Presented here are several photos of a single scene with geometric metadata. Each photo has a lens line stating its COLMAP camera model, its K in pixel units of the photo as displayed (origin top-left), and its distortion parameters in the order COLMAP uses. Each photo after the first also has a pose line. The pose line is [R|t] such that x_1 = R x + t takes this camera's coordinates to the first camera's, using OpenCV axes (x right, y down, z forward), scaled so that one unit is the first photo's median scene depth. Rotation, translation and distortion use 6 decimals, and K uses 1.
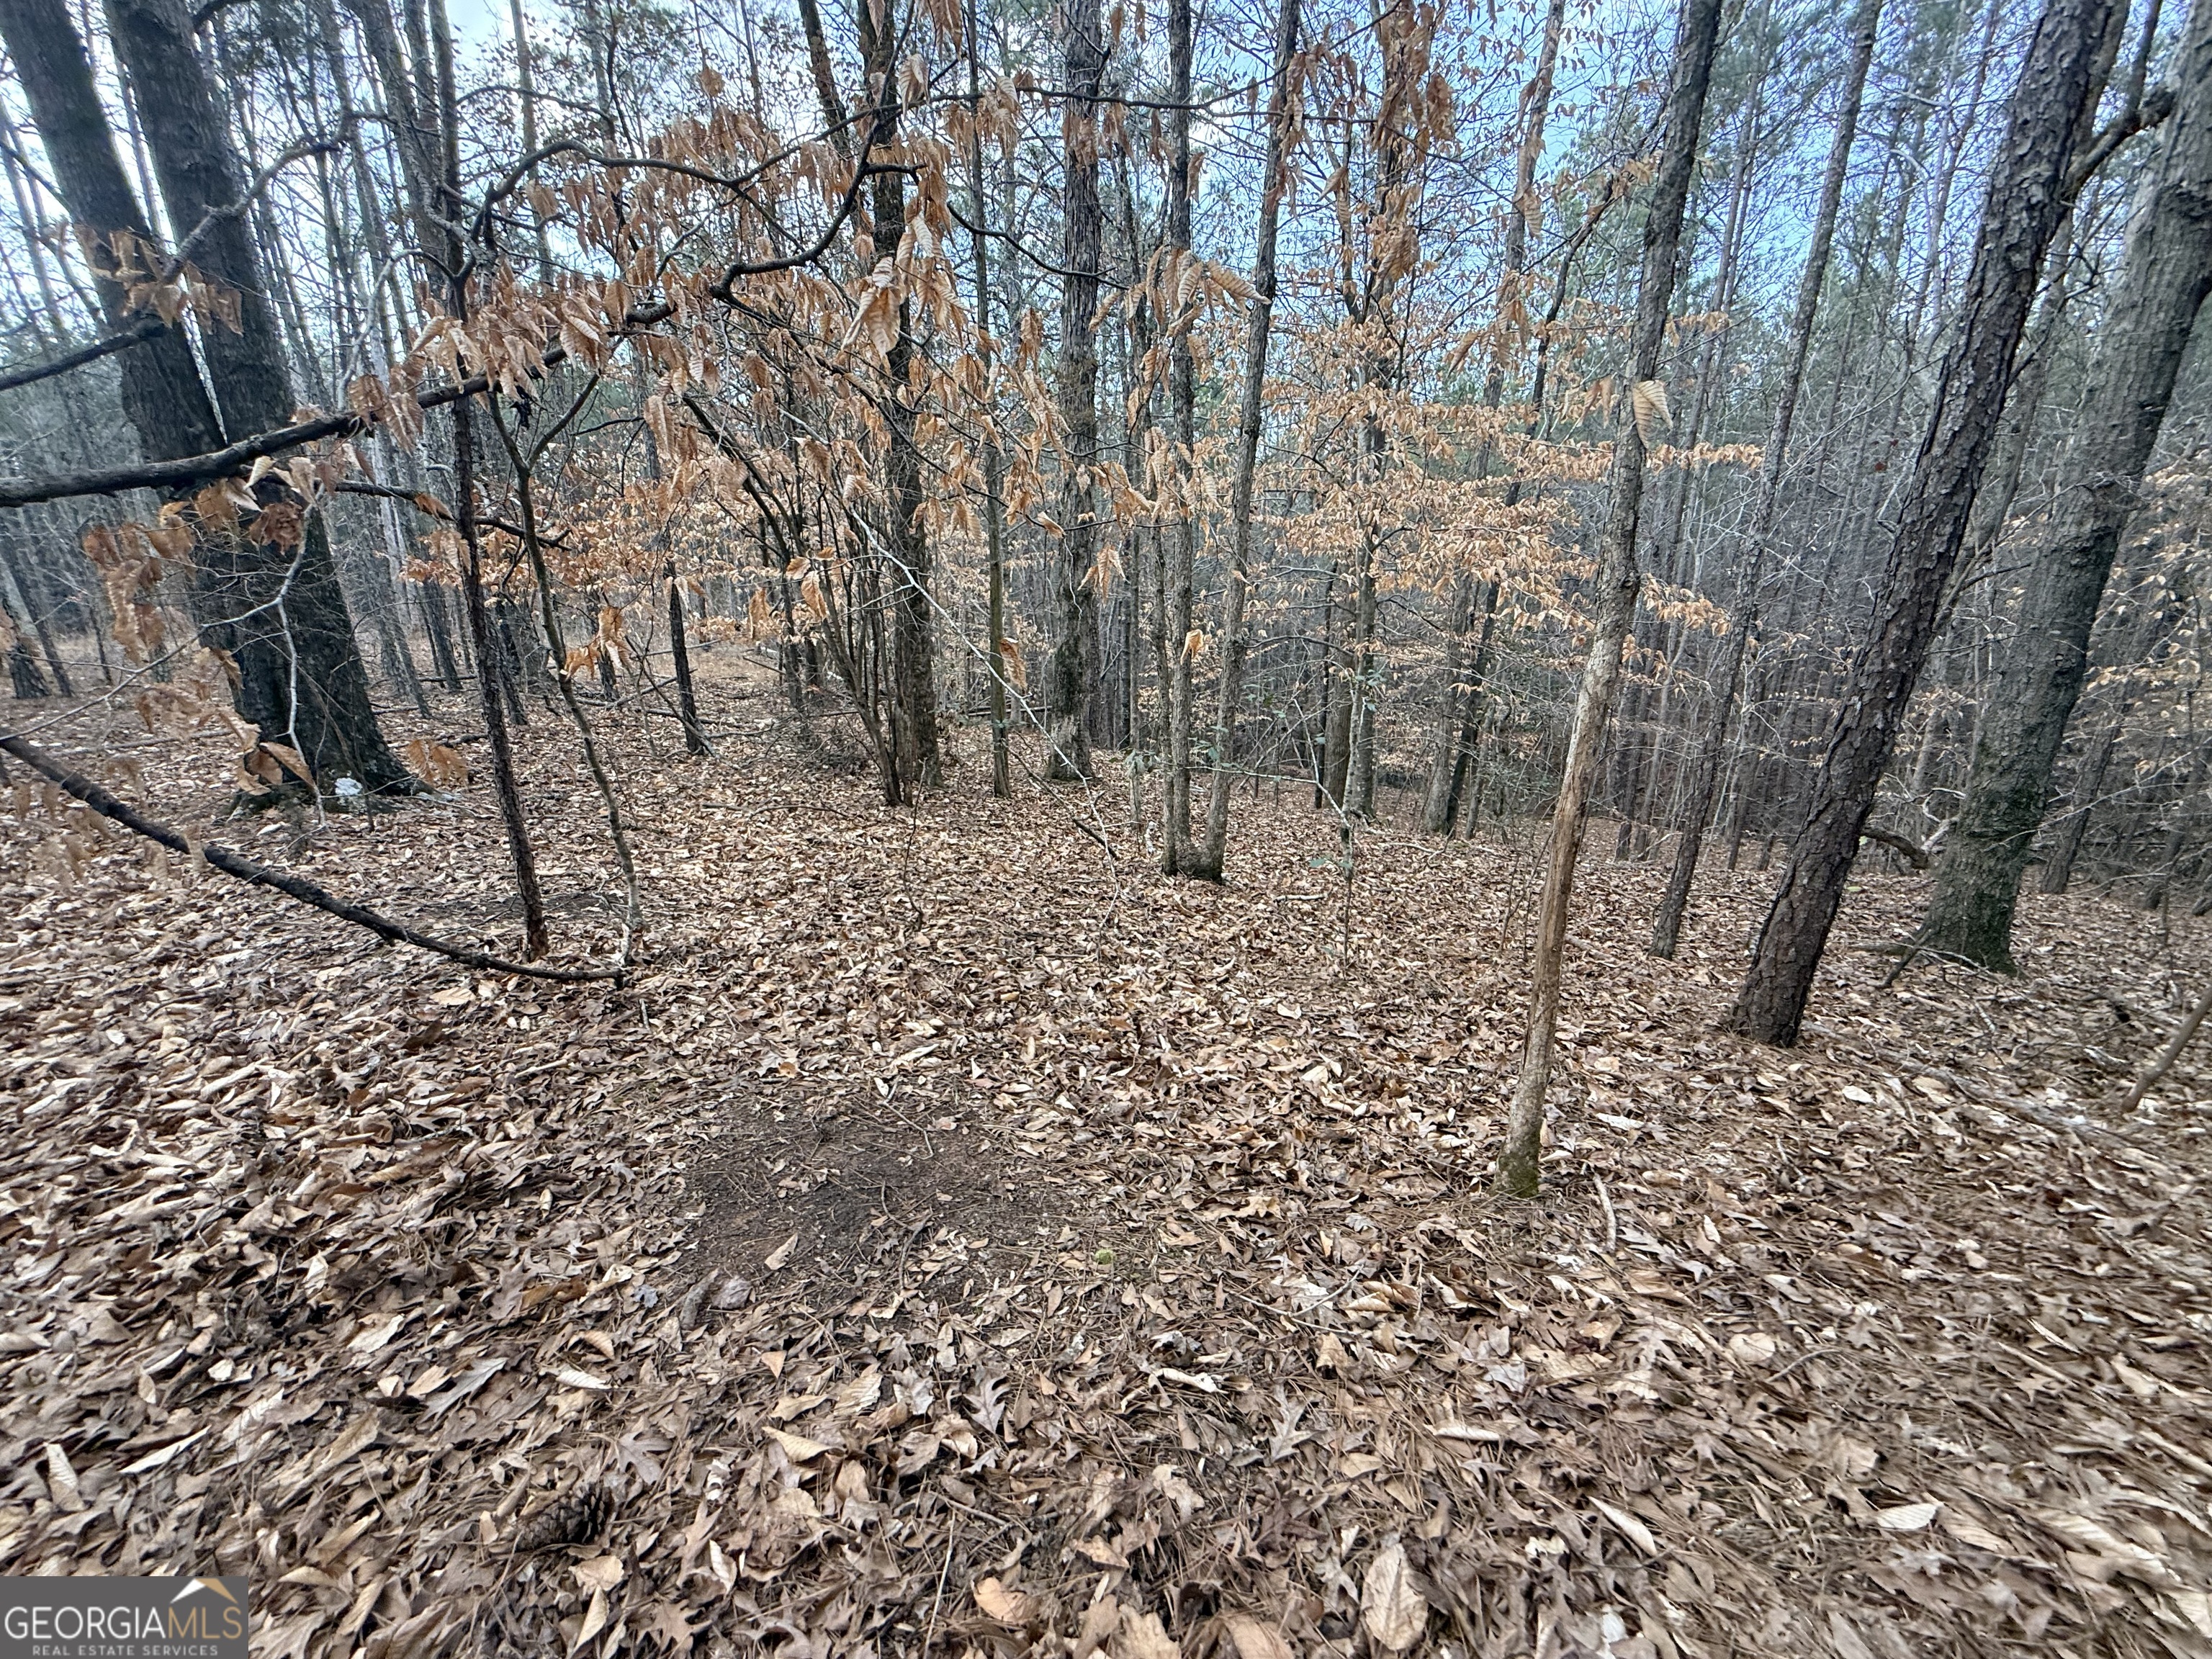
lens RADIAL K [[878.3, 0, 1102.8], [0, 878.3, 829.4], [0, 0, 1]] dist [0.001903, -0.000121]
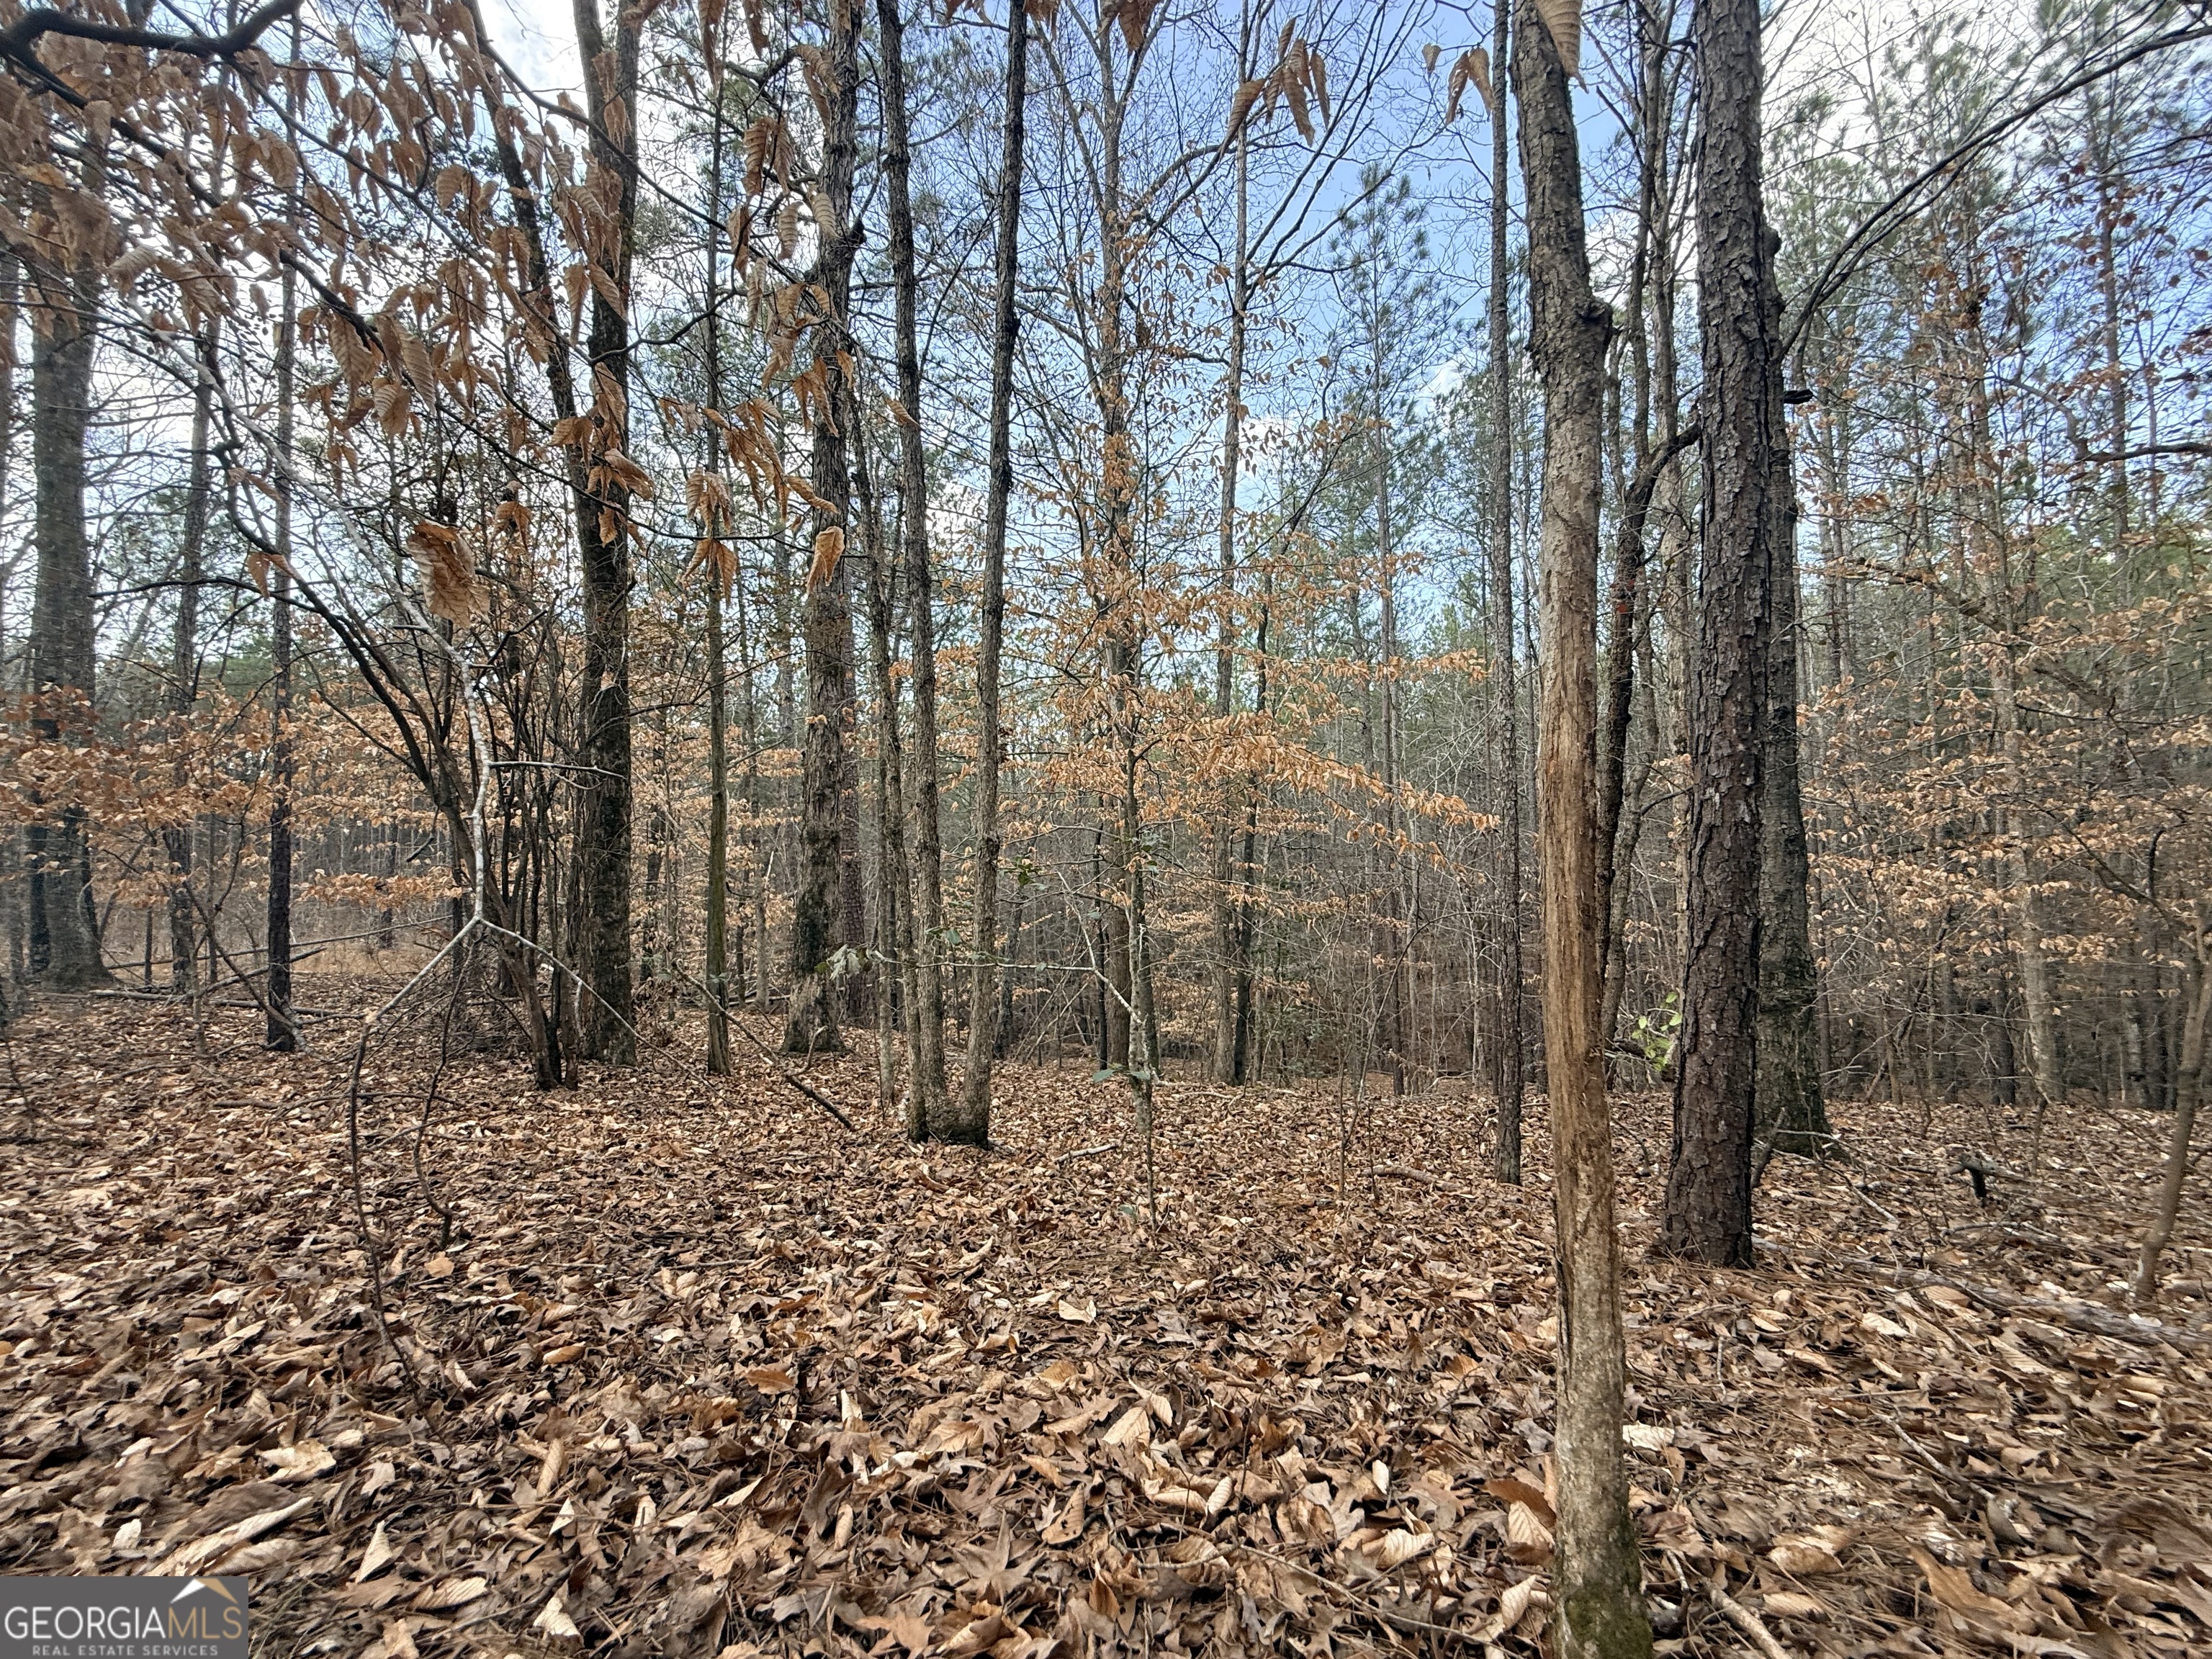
lens RADIAL K [[878.3, 0, 1102.8], [0, 878.3, 829.4], [0, 0, 1]] dist [0.001903, -0.000121]
pose [[0.968945, -0.005484, 0.247217, 0.085025], [0.084195, 0.947334, -0.308981, 0.084752], [-0.232502, 0.320200, 0.918376, 0.345402]]
